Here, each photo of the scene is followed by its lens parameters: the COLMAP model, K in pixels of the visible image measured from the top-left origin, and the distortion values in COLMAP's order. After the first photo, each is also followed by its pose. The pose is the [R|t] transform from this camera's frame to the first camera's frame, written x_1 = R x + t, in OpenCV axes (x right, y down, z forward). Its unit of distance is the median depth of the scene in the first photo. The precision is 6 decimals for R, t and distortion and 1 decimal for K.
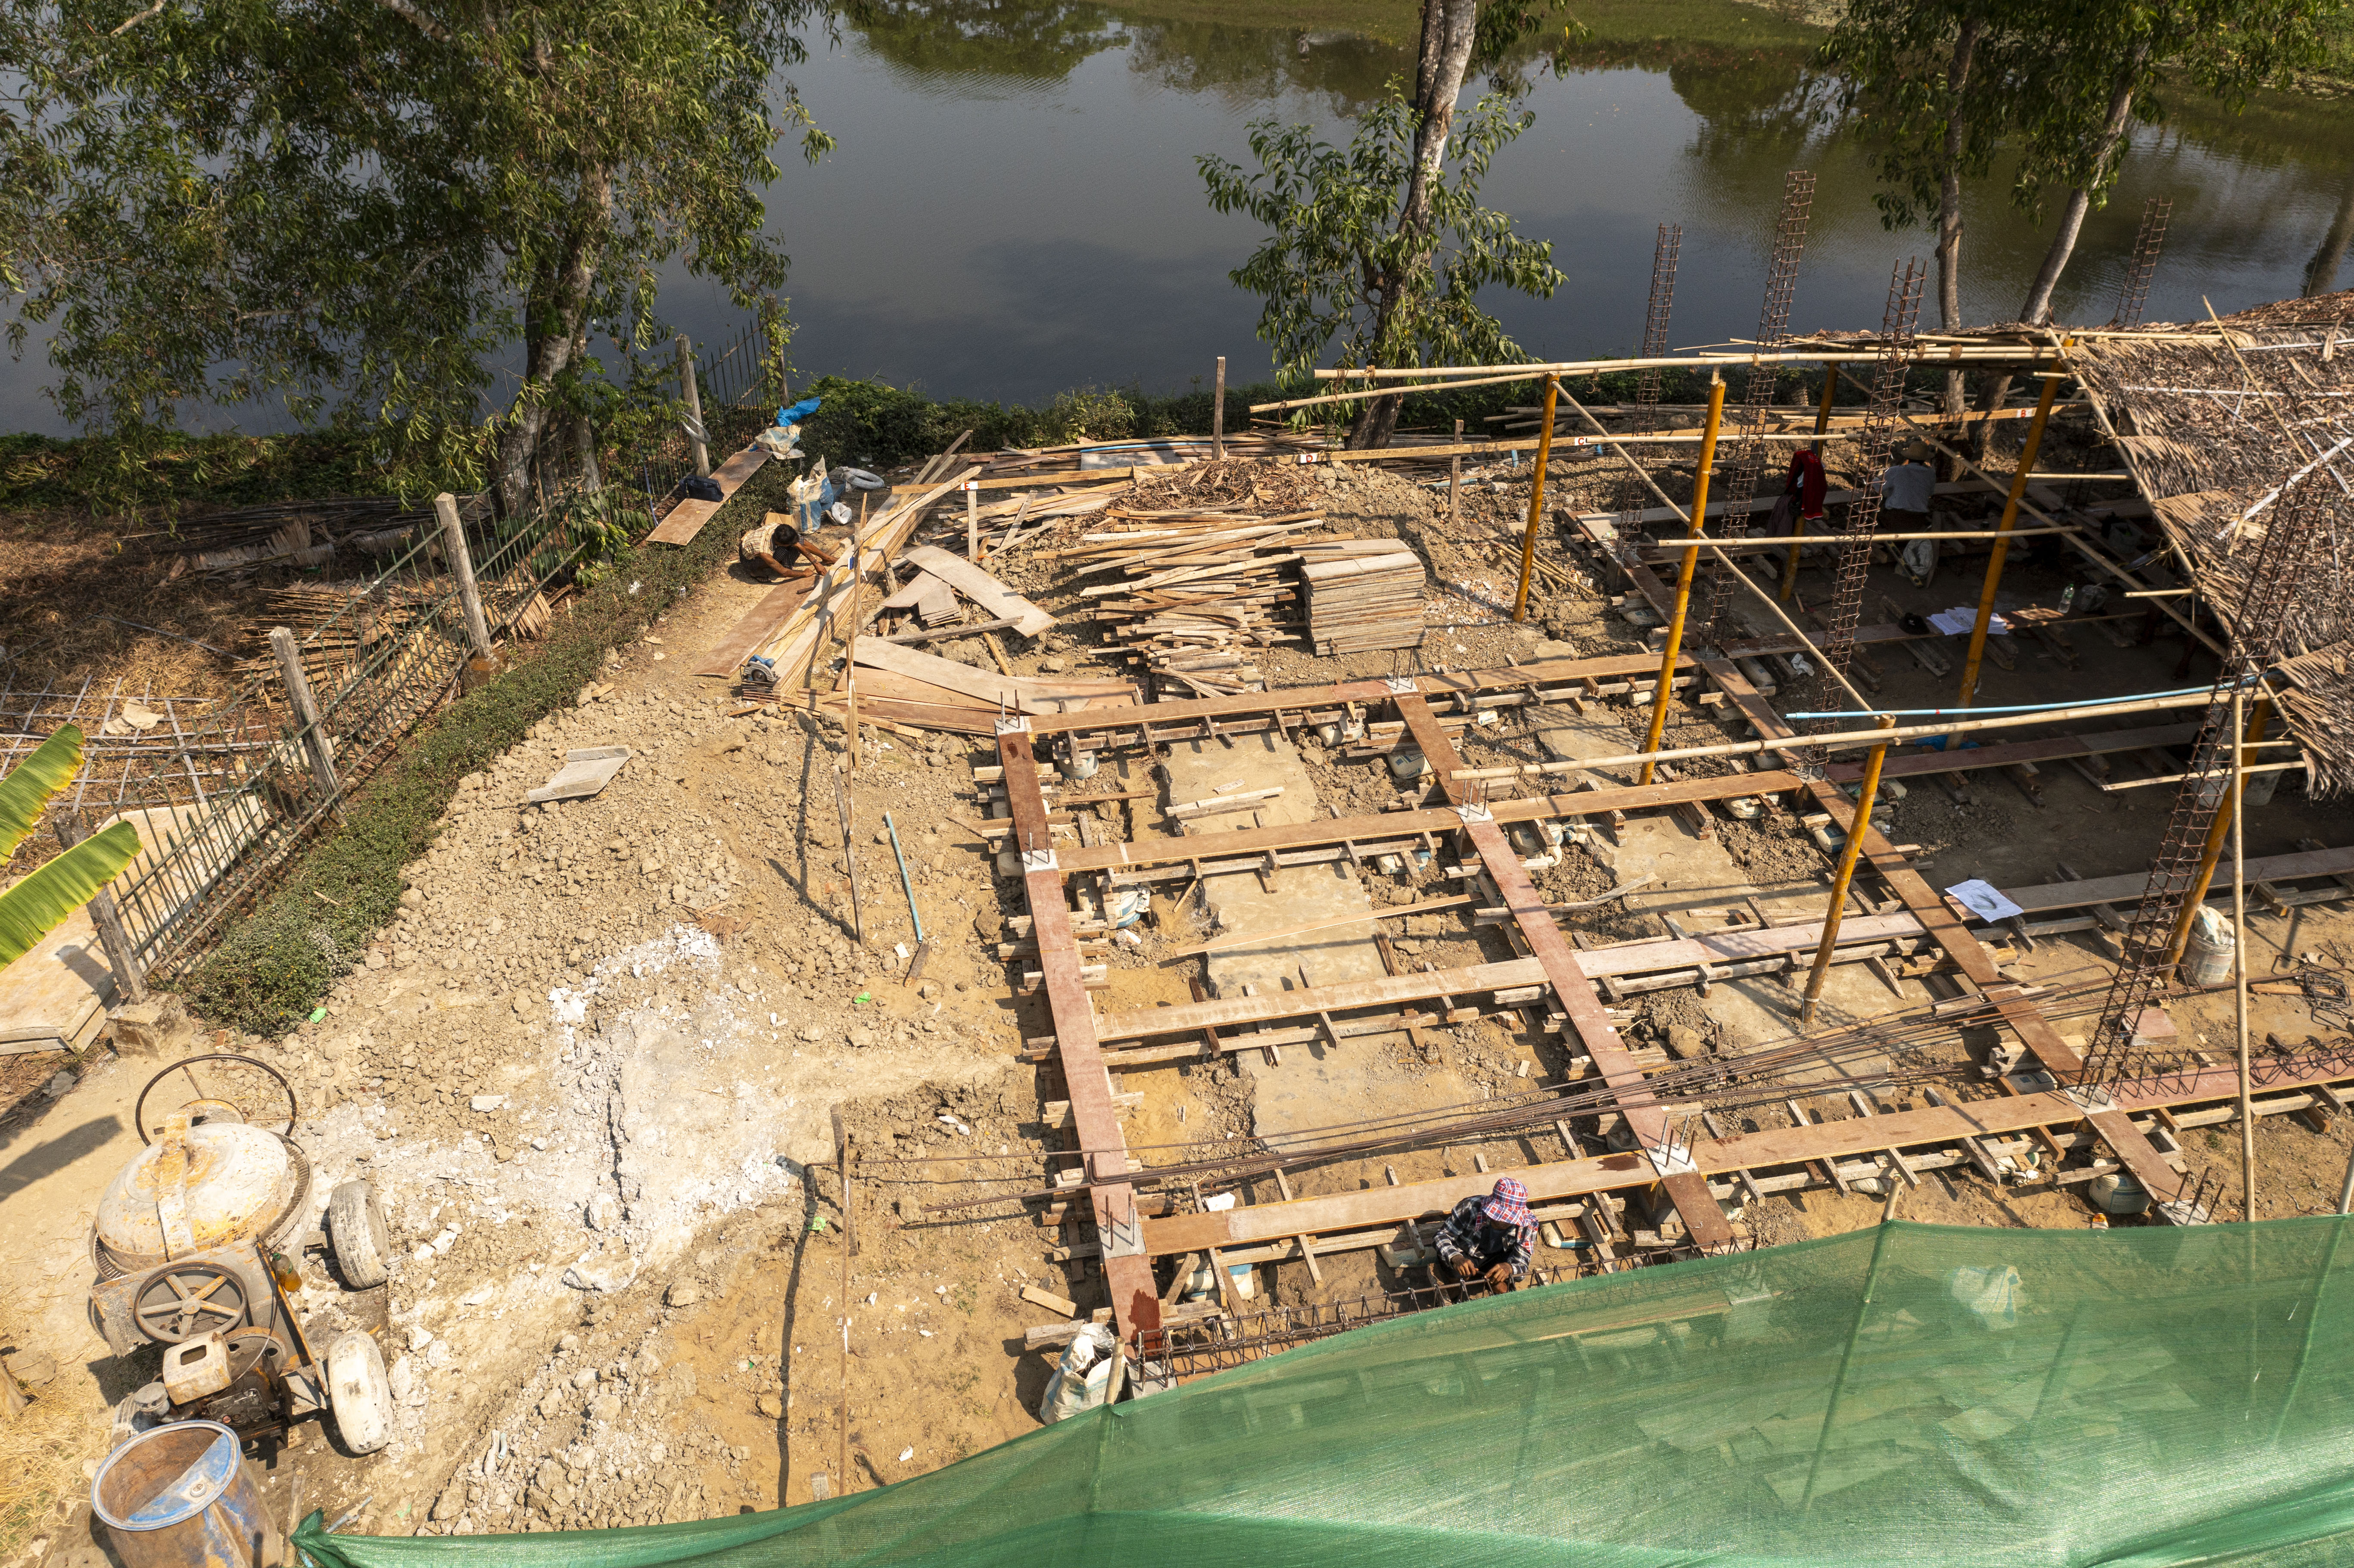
lens RADIAL K [[1374.0, 0, 1188.7], [0, 1374.0, 790.6], [0, 0, 1]] dist [-0.010549, -0.001534]
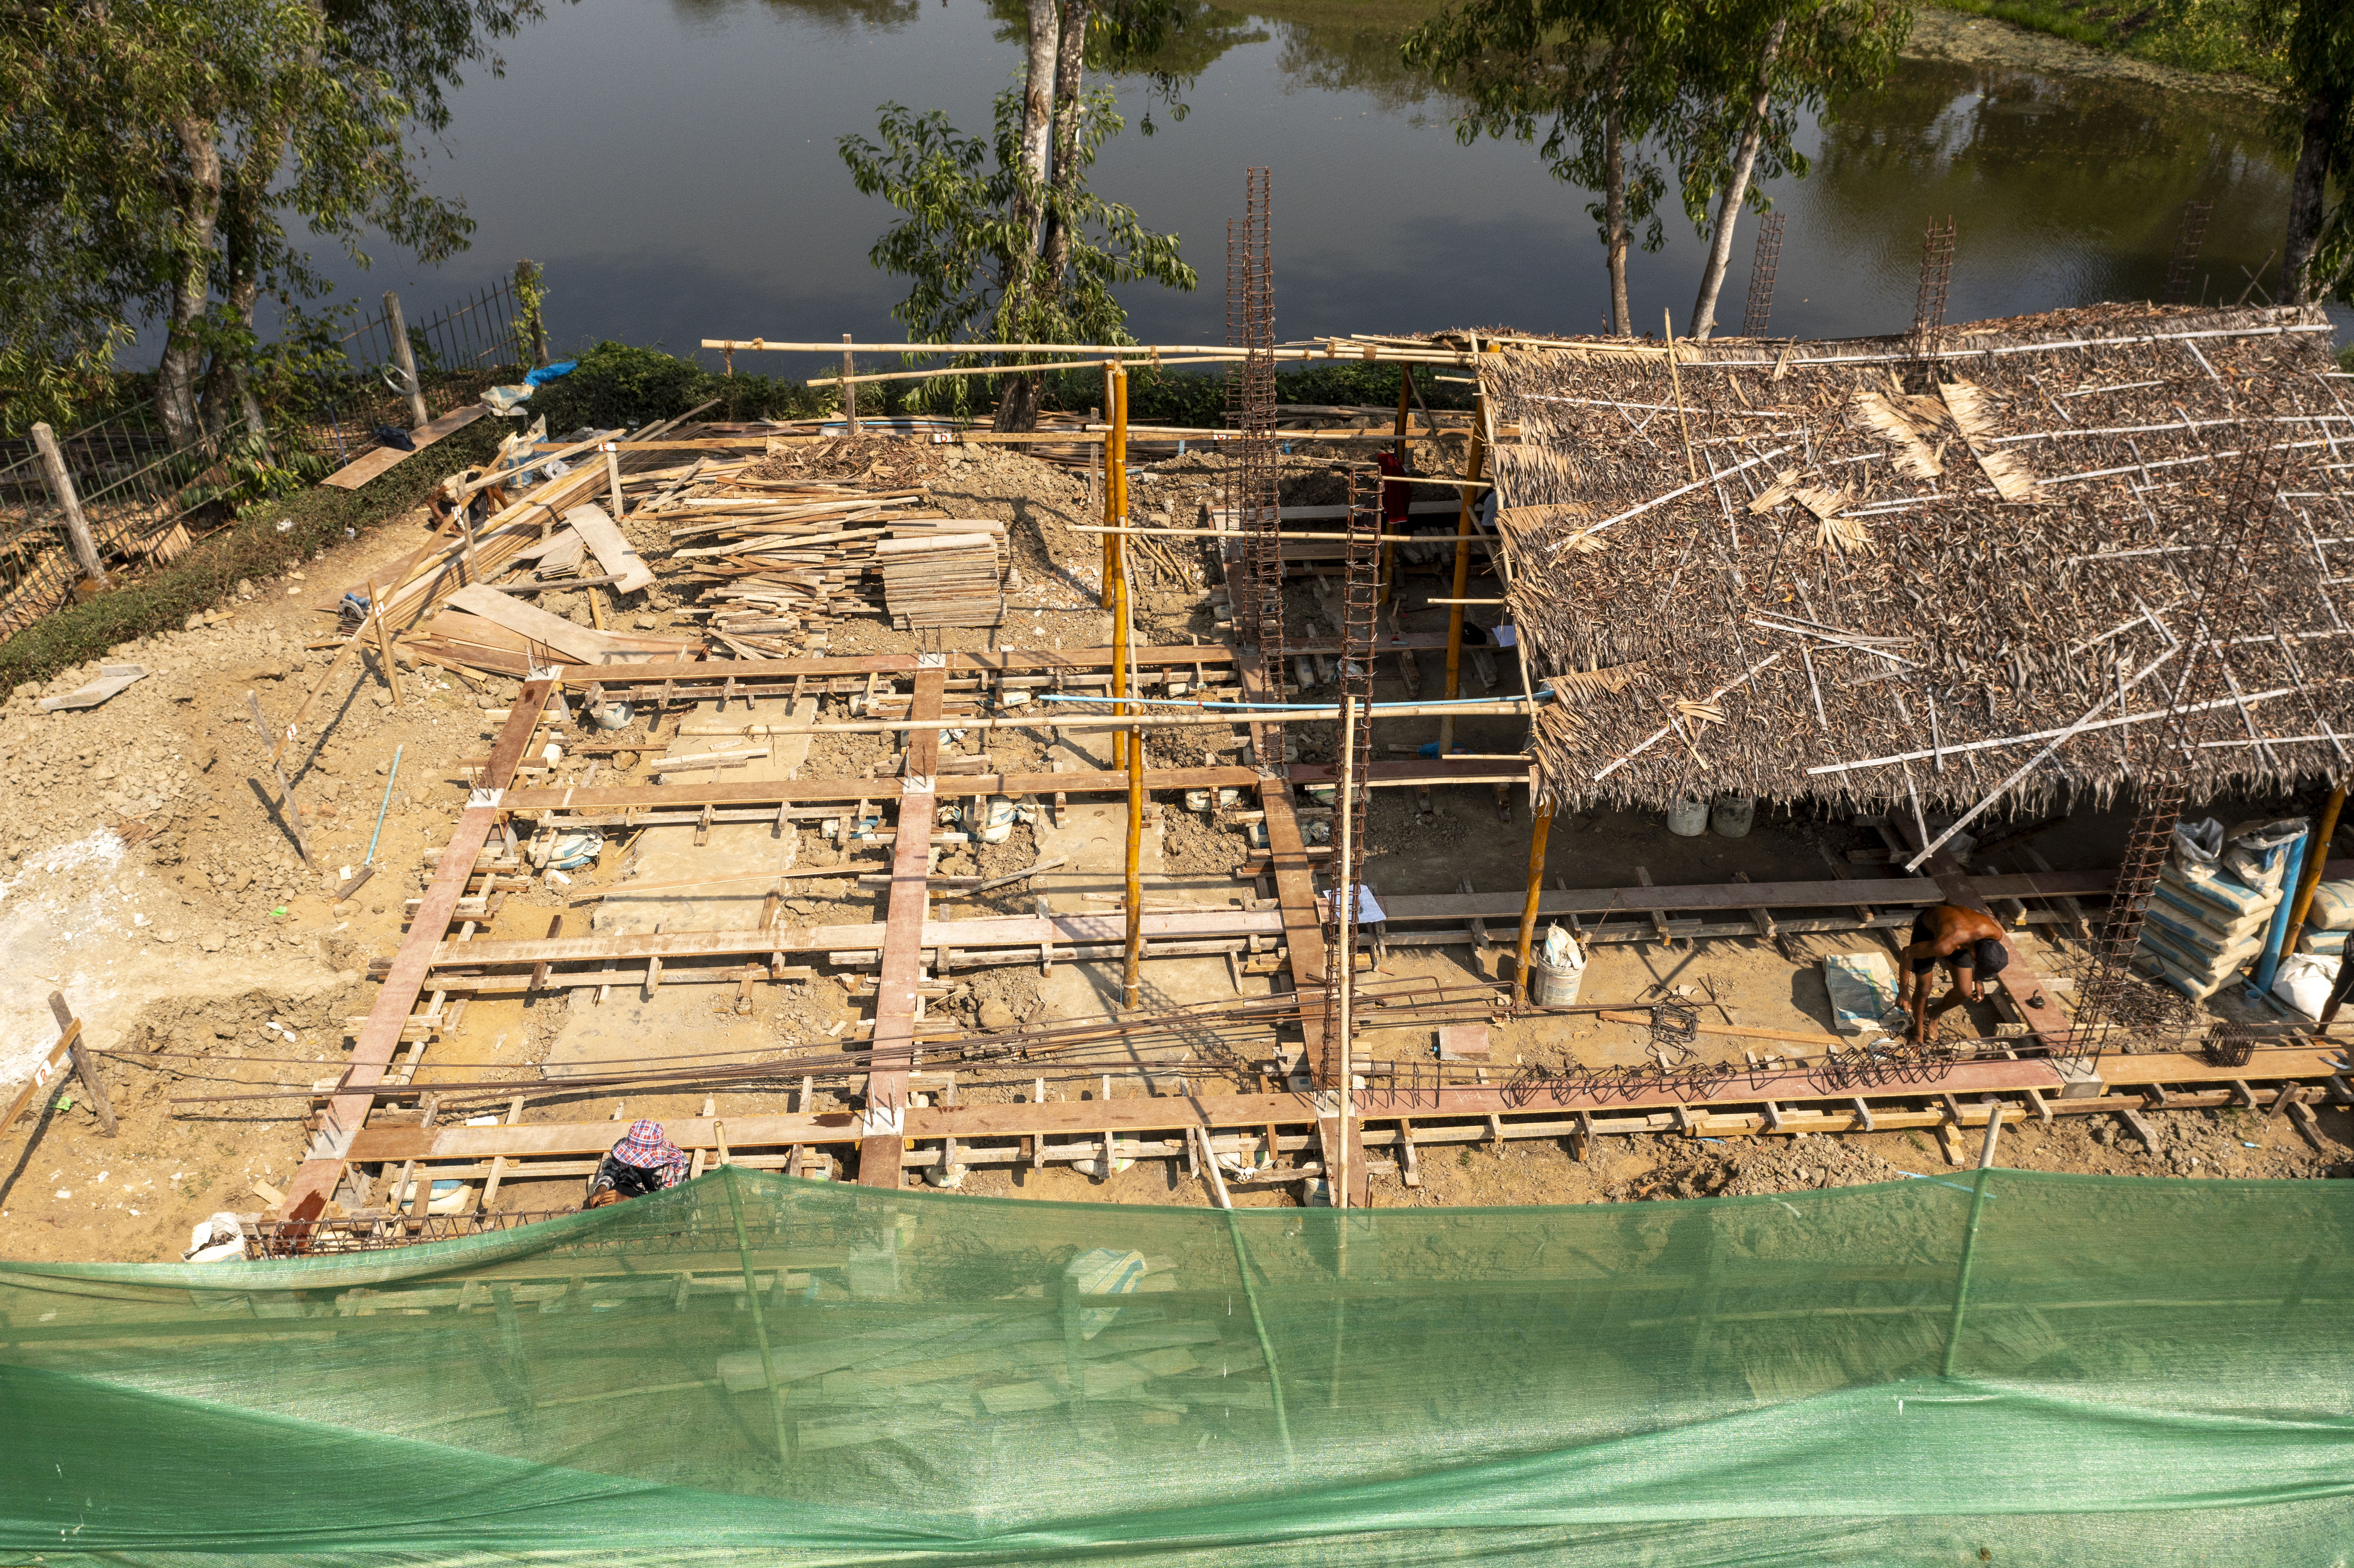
lens RADIAL K [[1374.0, 0, 1188.7], [0, 1374.0, 790.6], [0, 0, 1]] dist [-0.010549, -0.001534]
pose [[0.994529, 0.072566, -0.075136, 0.420268], [-0.072415, 0.997363, 0.004732, 0.001132], [0.075282, 0.000735, 0.997162, -0.002762]]
